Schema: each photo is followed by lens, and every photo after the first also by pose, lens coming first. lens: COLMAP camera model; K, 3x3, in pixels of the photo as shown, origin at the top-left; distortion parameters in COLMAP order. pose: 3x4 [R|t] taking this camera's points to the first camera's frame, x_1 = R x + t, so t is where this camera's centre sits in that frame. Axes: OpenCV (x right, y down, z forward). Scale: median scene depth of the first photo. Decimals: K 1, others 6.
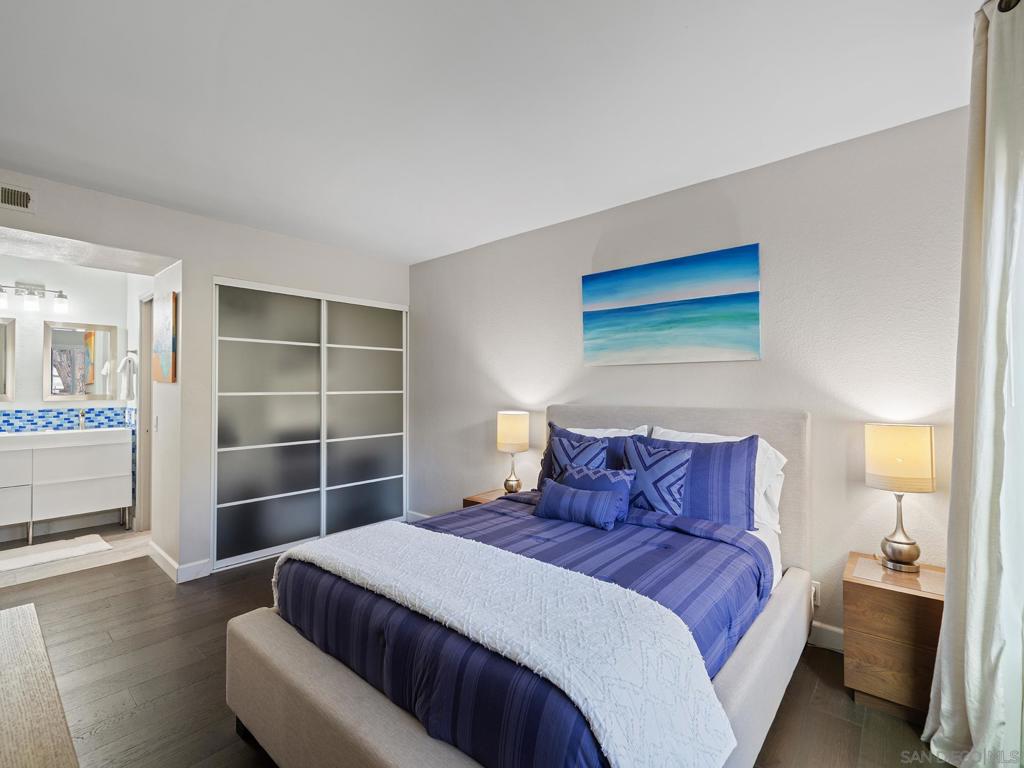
lens RADIAL K [[468.0, 0, 508.4], [0, 468.0, 378.4], [0, 0, 1]] dist [-0.007902, 0.002944]
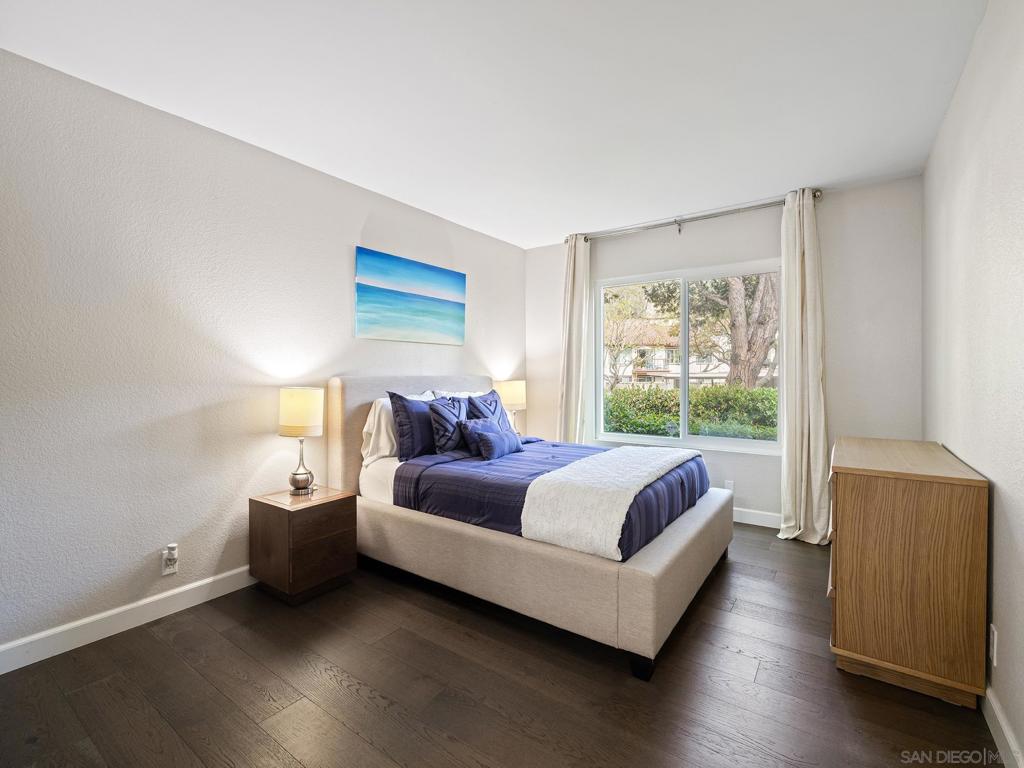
lens RADIAL K [[468.0, 0, 507.9], [0, 468.0, 380.1], [0, 0, 1]] dist [-0.007902, 0.002944]
pose [[-0.091384, -0.026768, 0.995456, -0.877889], [-0.034970, 0.999108, 0.023656, 0.030086], [-0.995202, -0.032649, -0.092239, 0.780270]]
